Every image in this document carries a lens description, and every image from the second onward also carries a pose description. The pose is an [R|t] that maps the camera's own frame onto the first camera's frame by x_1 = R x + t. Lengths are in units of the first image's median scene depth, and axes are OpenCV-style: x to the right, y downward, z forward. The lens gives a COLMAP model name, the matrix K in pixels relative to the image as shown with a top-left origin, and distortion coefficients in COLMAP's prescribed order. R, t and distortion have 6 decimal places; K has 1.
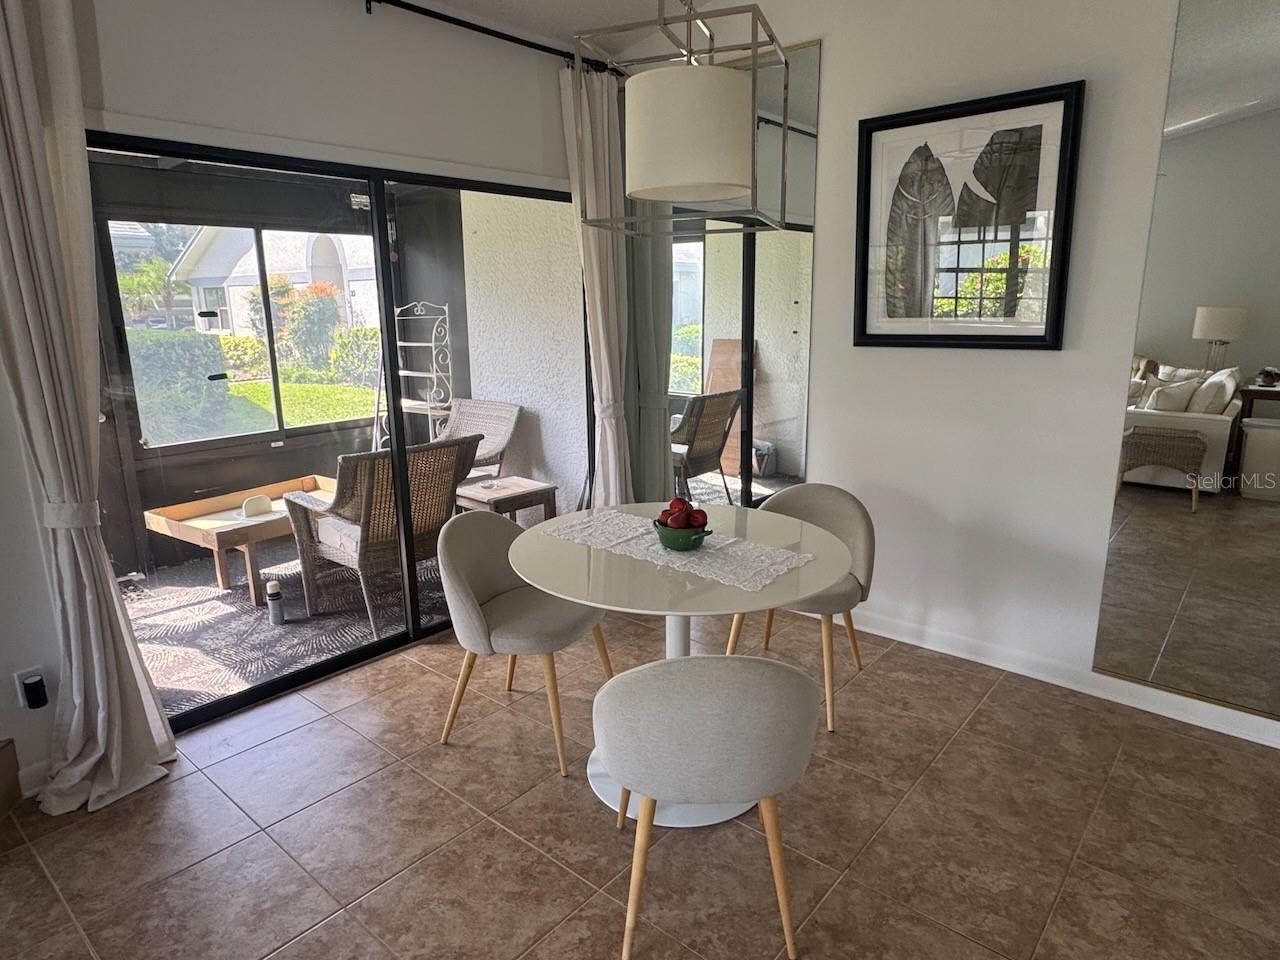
lens RADIAL K [[768.5, 0, 640.0], [0, 768.5, 480.0], [0, 0, 1]] dist [-0.002833, -0.000380]
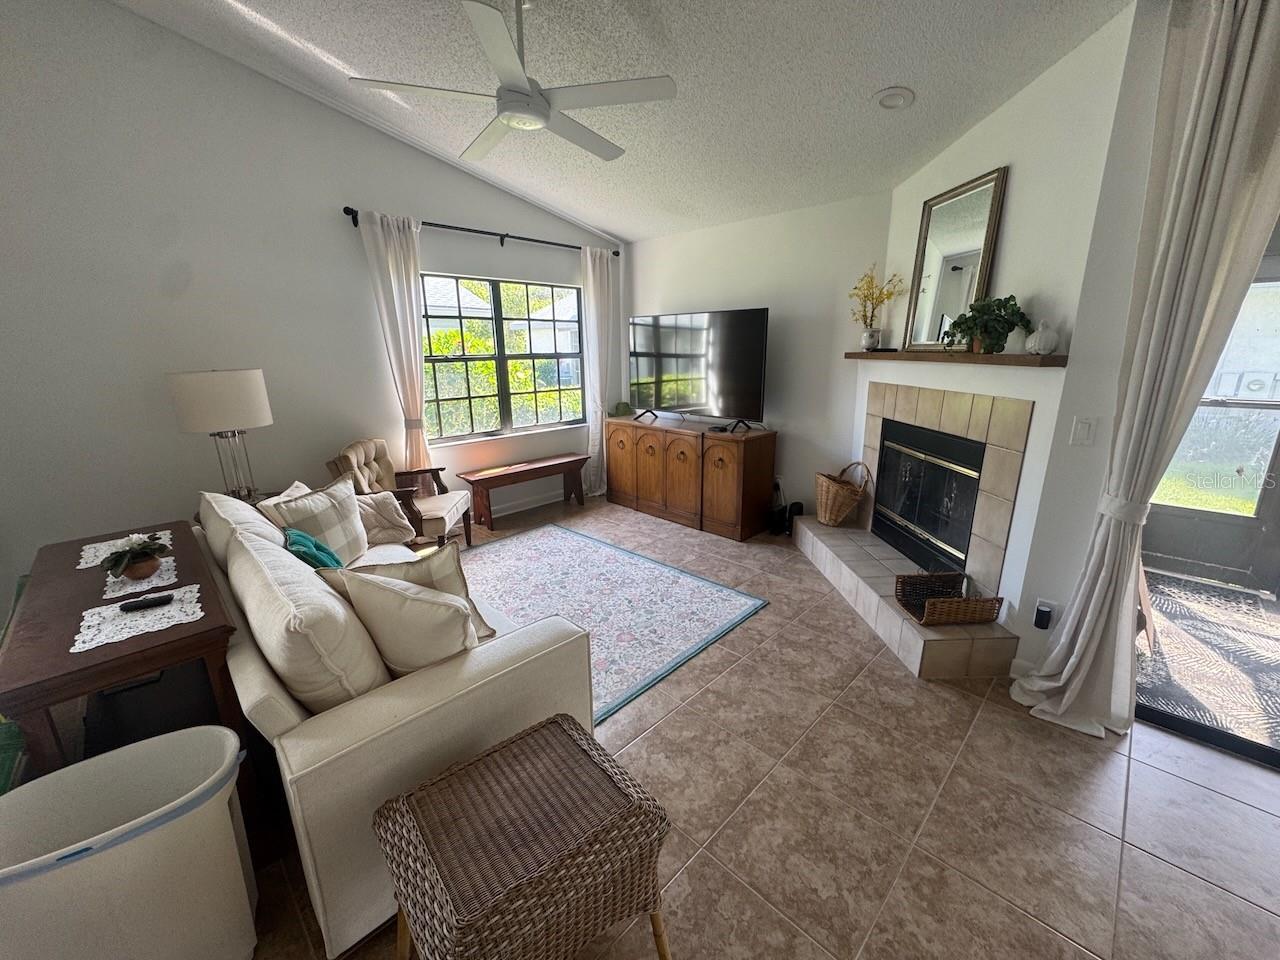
lens RADIAL K [[512.0, 0, 641.3], [0, 512.0, 477.9], [0, 0, 1]] dist [-0.005439, 0.000443]
pose [[-0.076527, 0.258904, -0.962867, 0.080416], [-0.220653, 0.937357, 0.269582, -0.042120], [0.972345, 0.233090, -0.014605, 0.194254]]
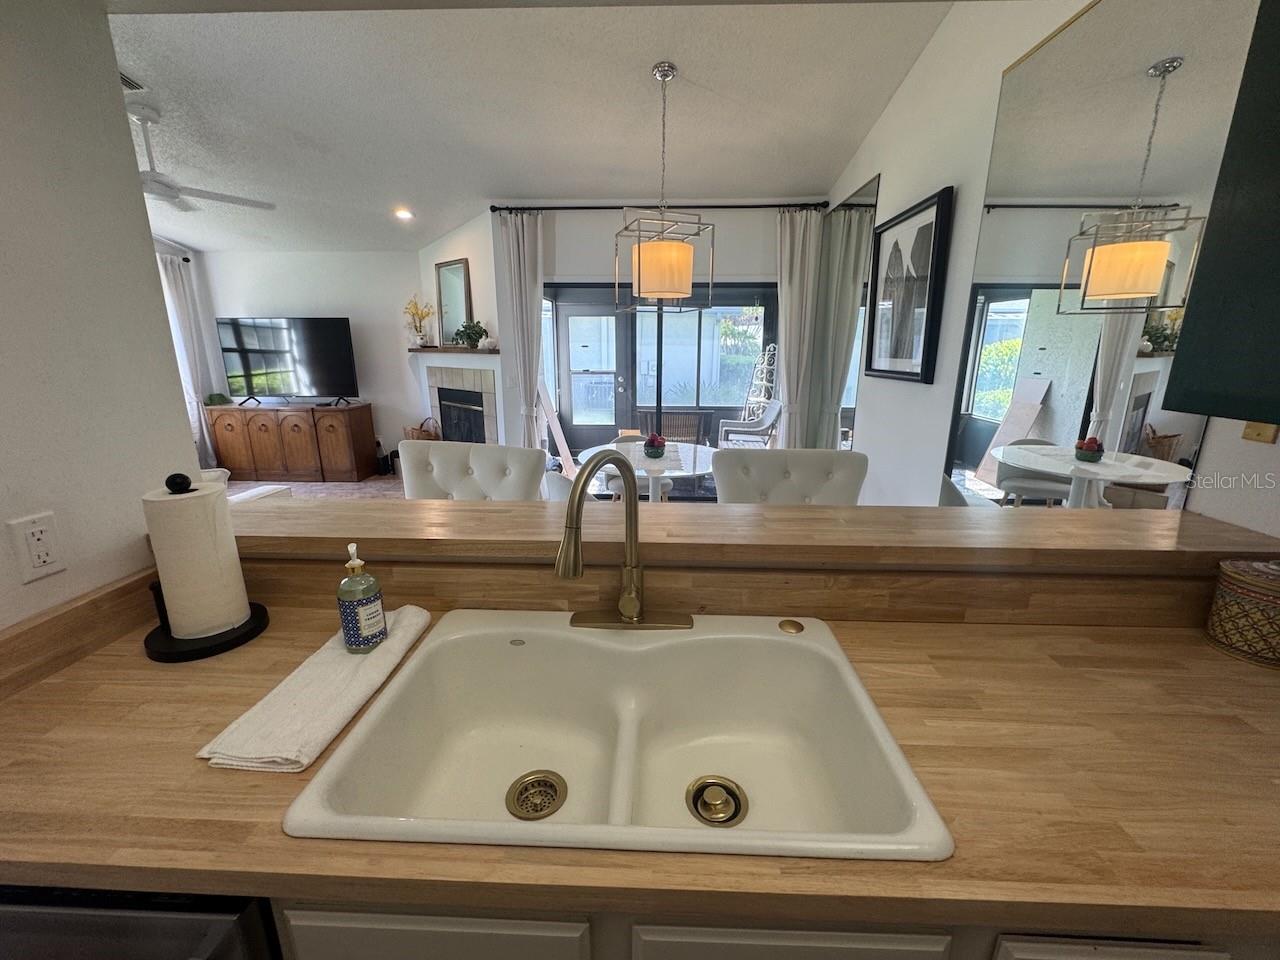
lens RADIAL K [[525.7, 0, 640.9], [0, 525.7, 478.0], [0, 0, 1]] dist [-0.004501, 0.000339]
pose [[0.616869, 0.208061, -0.759067, 0.960310], [-0.189192, 0.975348, 0.113594, -0.014664], [0.763989, 0.073537, 0.641025, 0.013725]]
